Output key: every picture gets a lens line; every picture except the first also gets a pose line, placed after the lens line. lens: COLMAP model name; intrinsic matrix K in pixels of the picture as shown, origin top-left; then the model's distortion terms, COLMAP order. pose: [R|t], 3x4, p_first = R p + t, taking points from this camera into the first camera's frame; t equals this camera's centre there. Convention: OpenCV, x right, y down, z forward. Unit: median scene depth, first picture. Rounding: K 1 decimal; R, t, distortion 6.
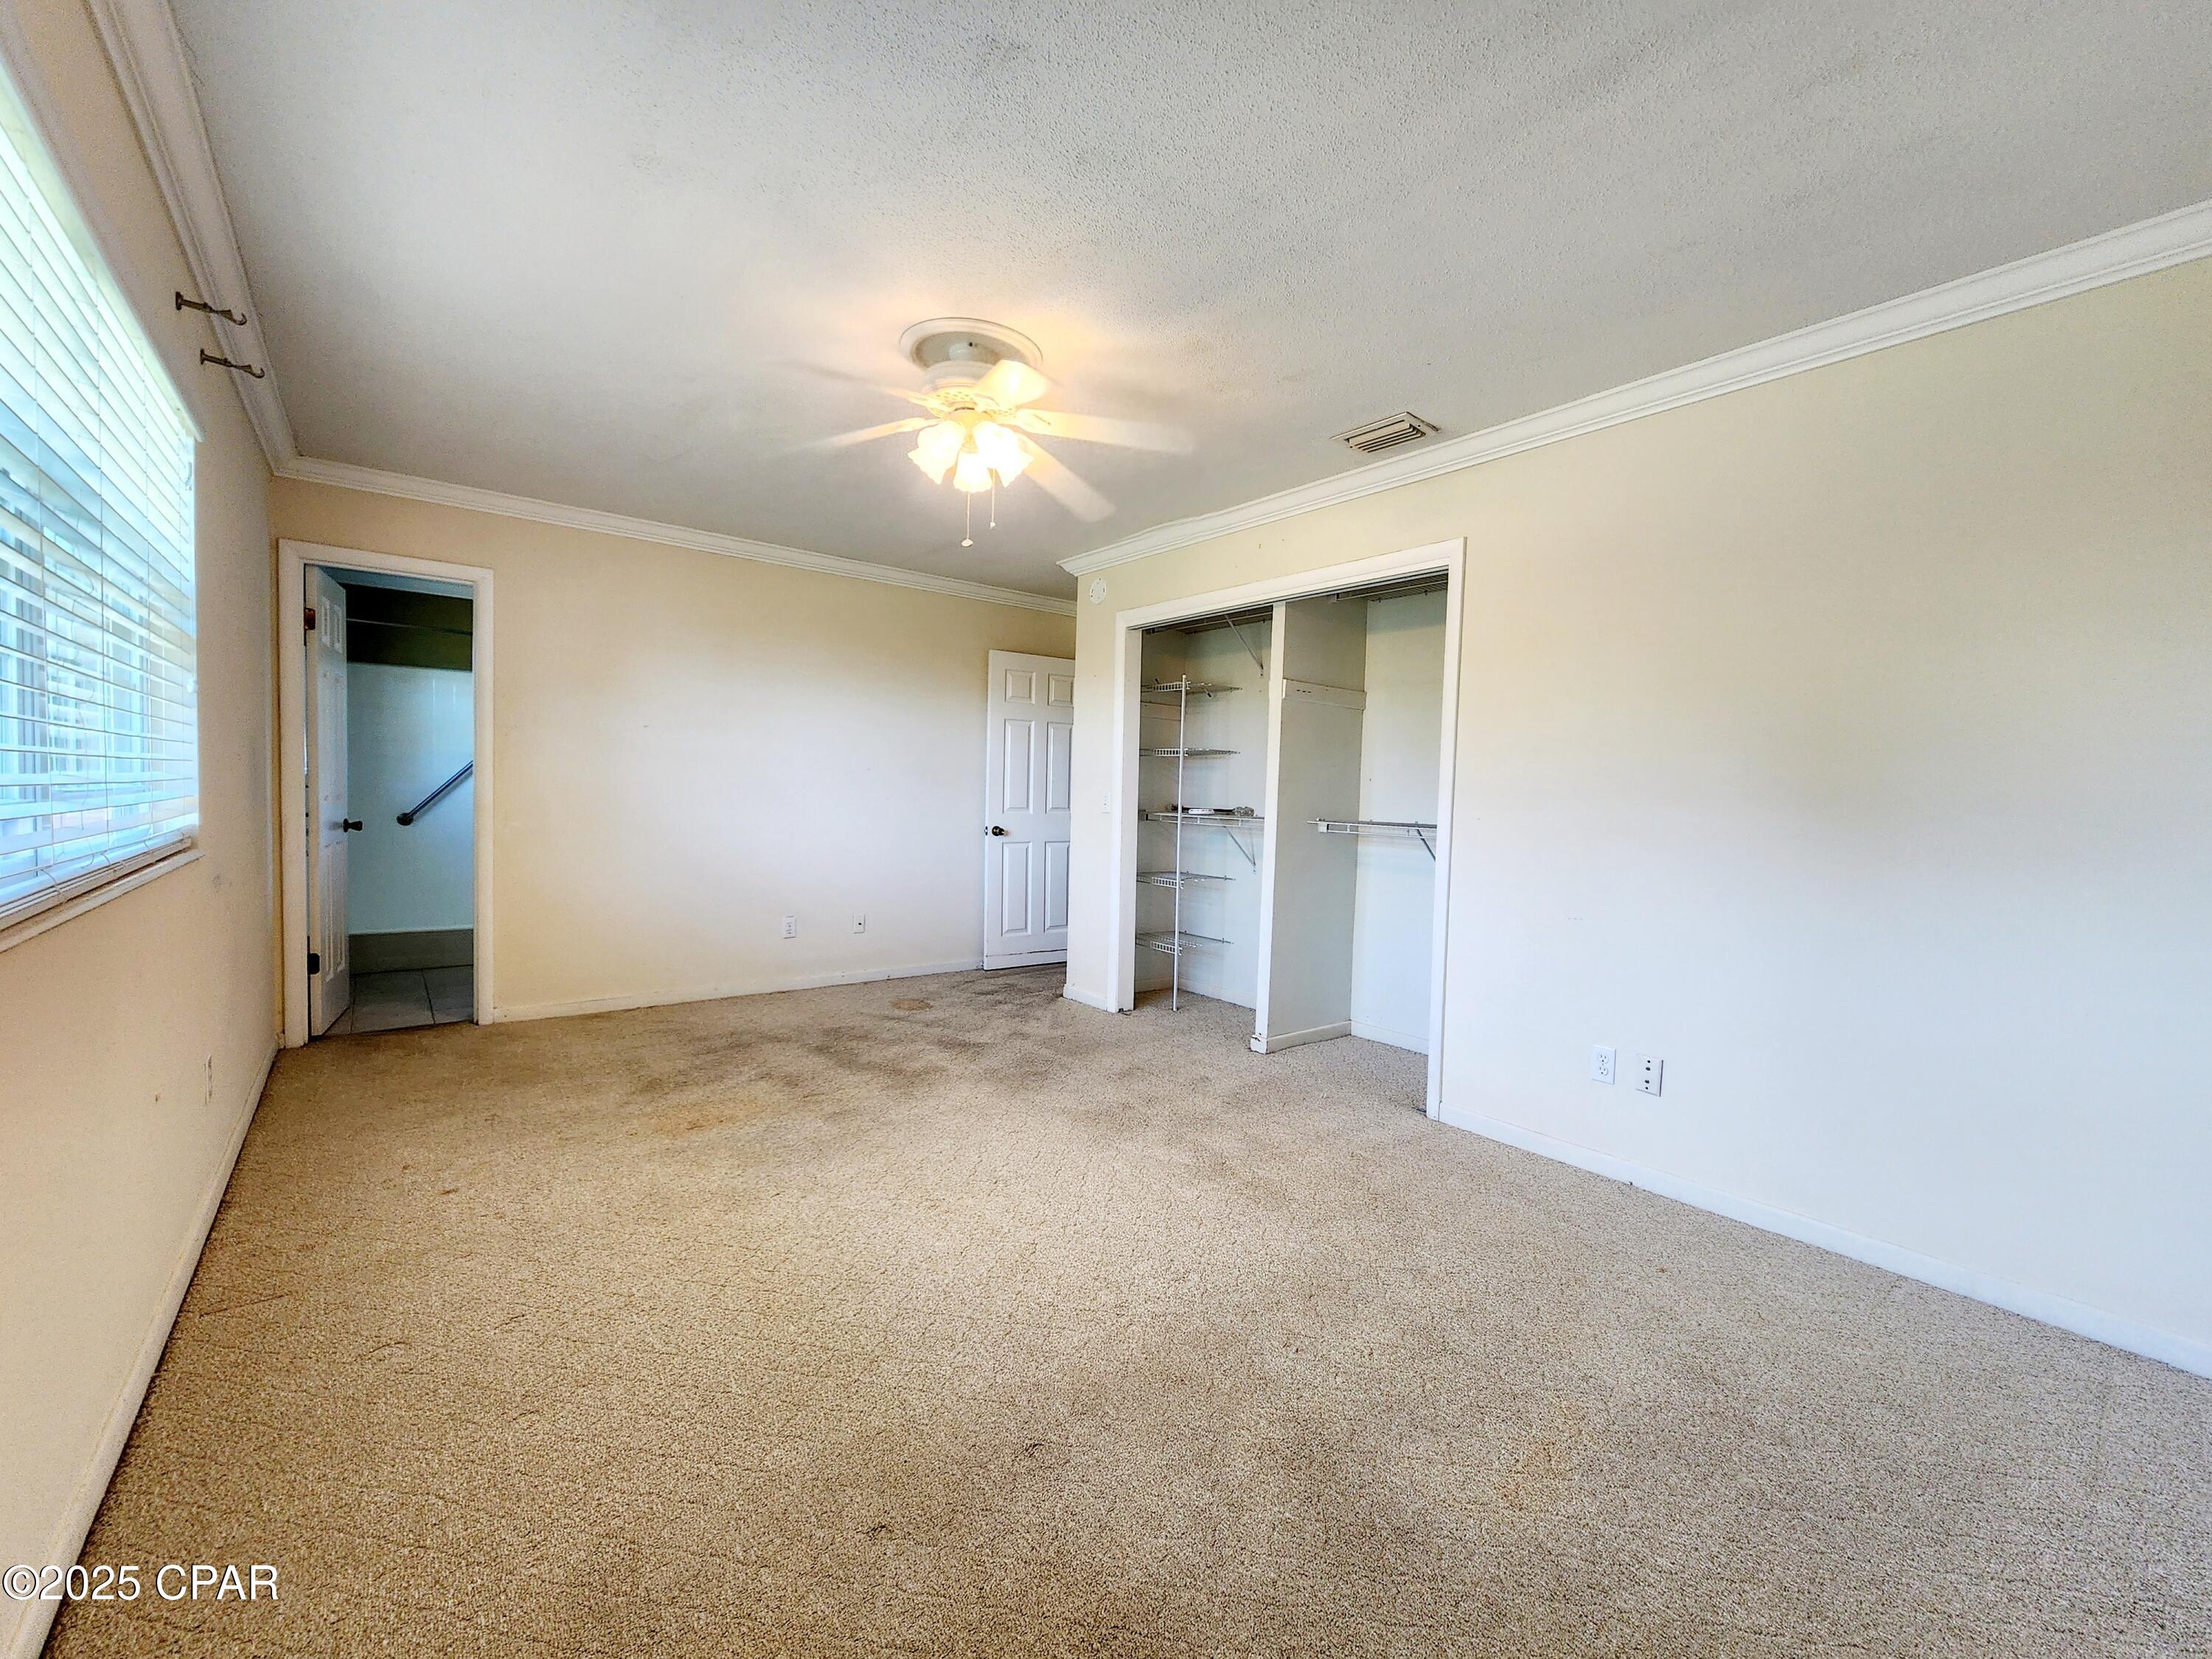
lens RADIAL K [[918.8, 0, 1109.7], [0, 918.8, 831.9], [0, 0, 1]] dist [0.001118, 0.000487]
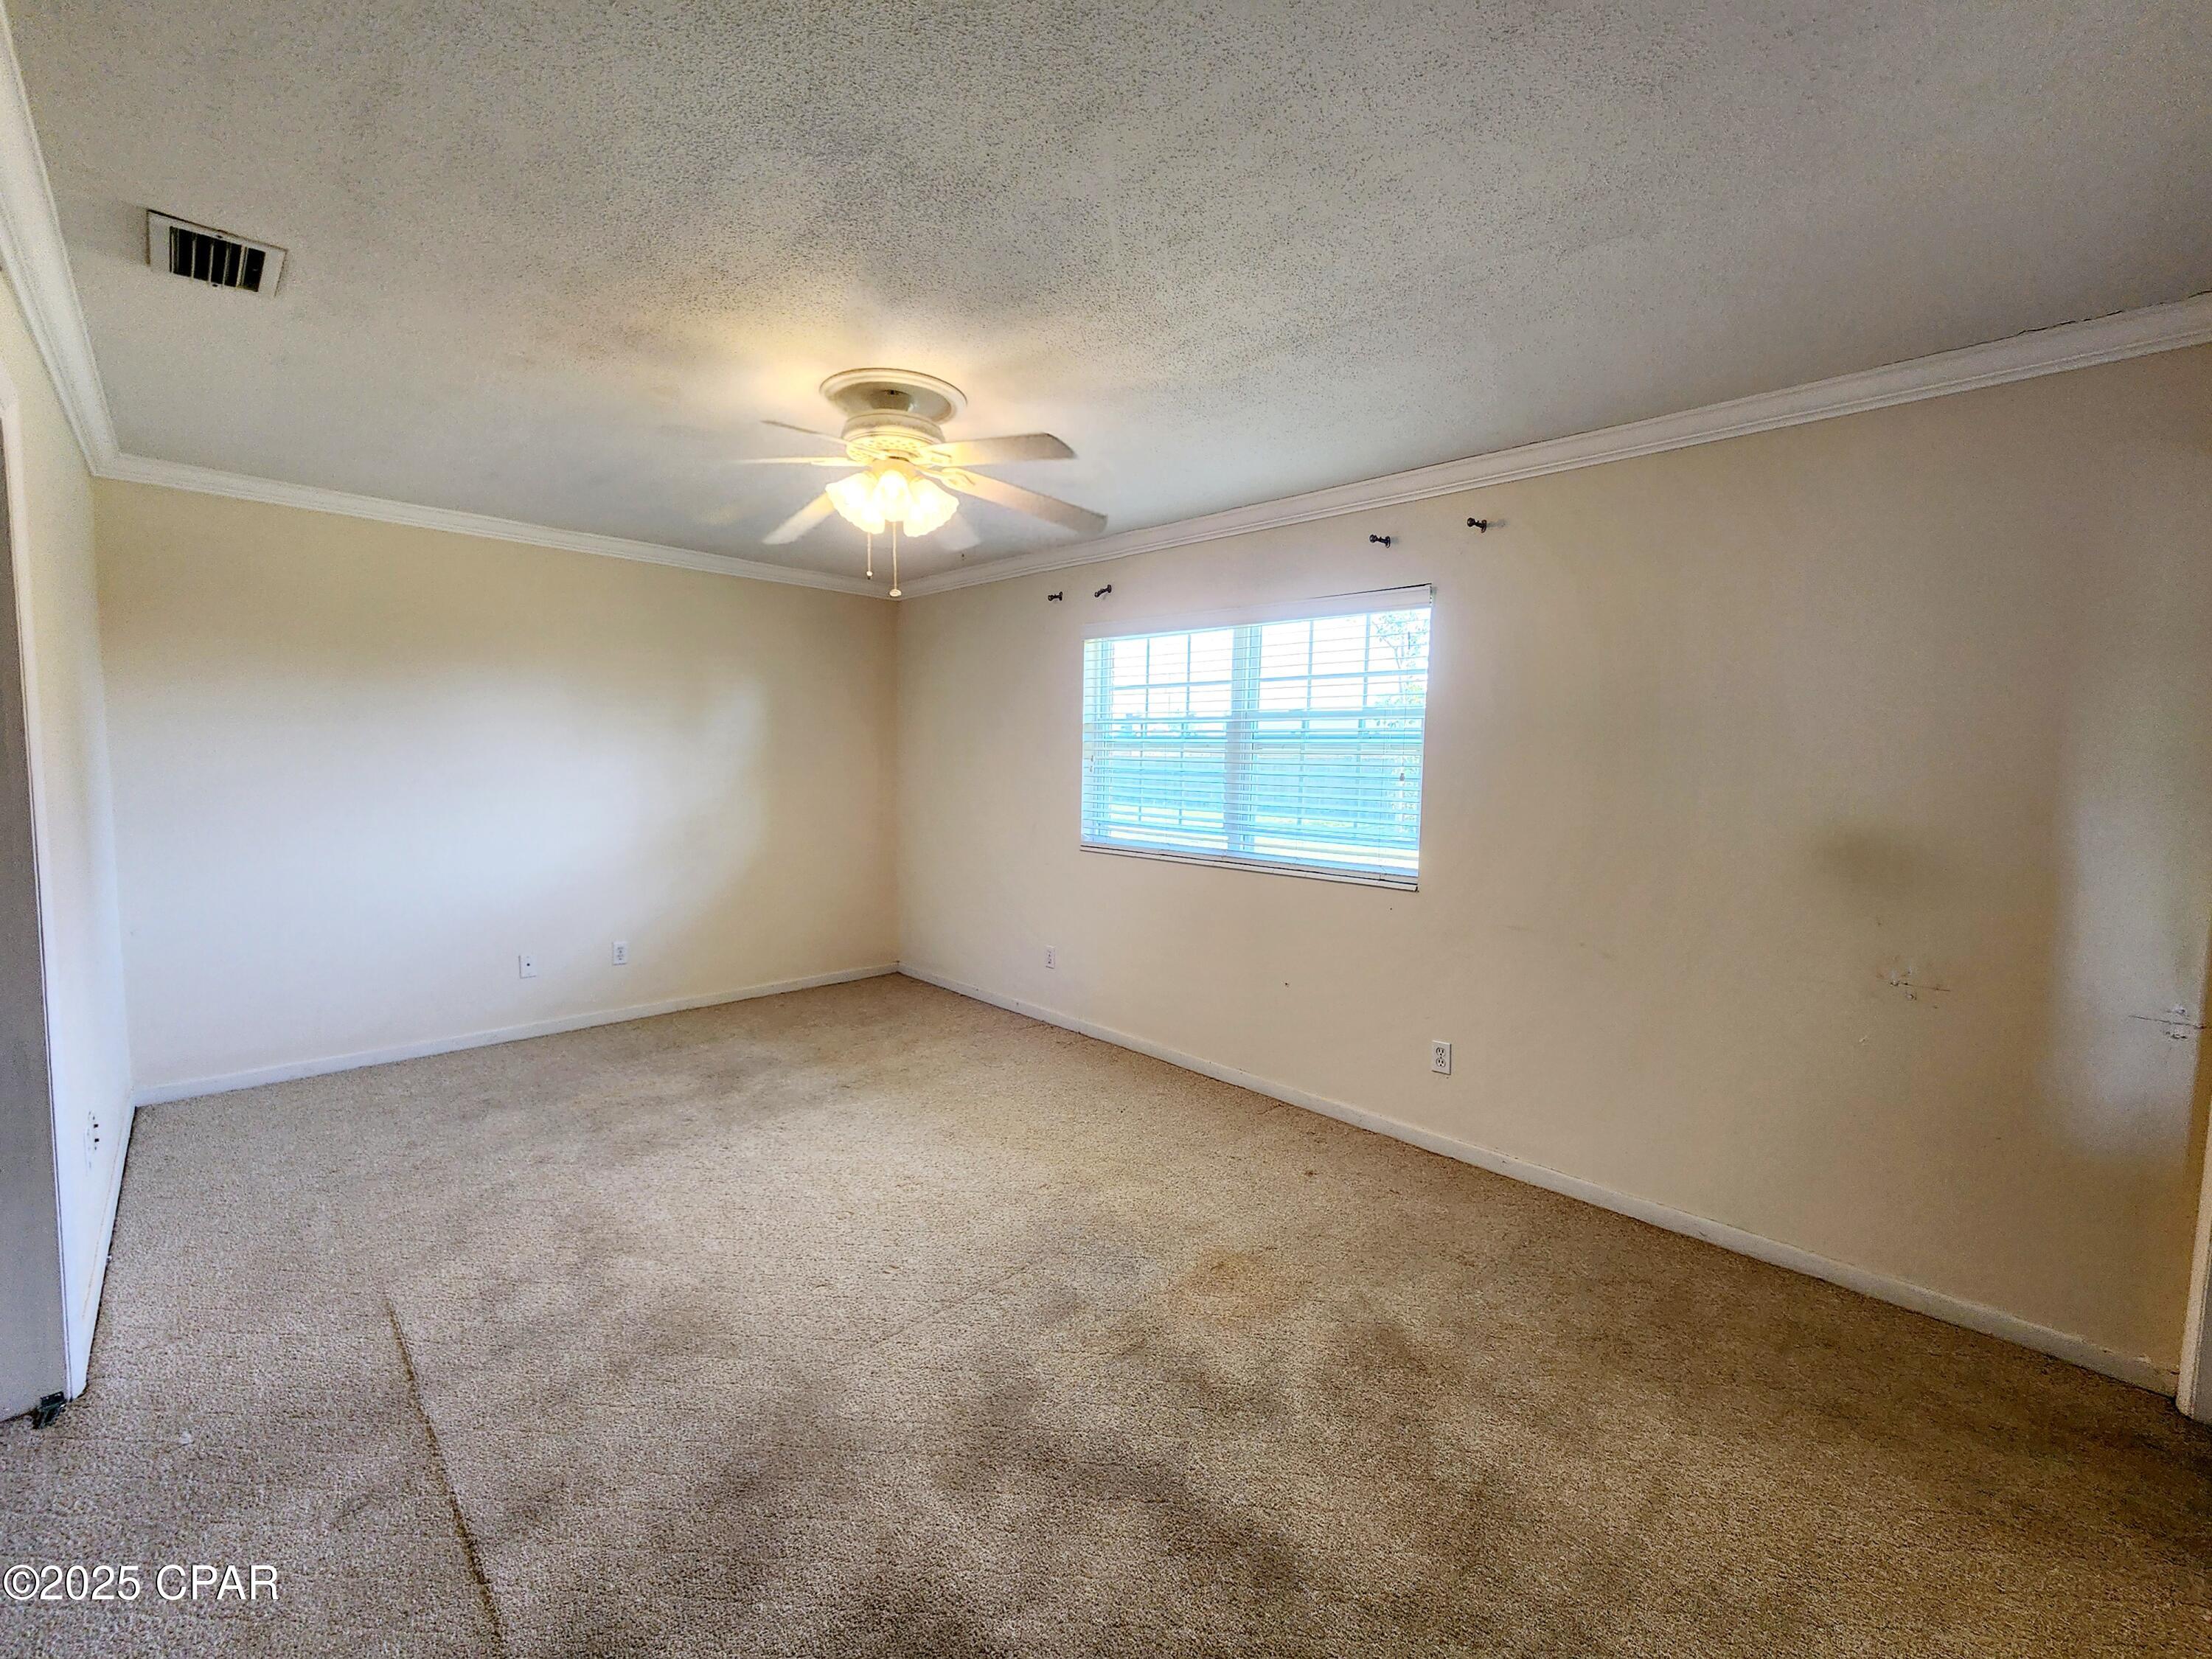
lens RADIAL K [[918.8, 0, 1109.7], [0, 918.8, 831.9], [0, 0, 1]] dist [0.001118, 0.000487]
pose [[-0.992428, -0.038354, -0.116690, -0.219405], [-0.052586, 0.991204, 0.121447, -0.148964], [0.111005, 0.126664, -0.985715, 1.599634]]
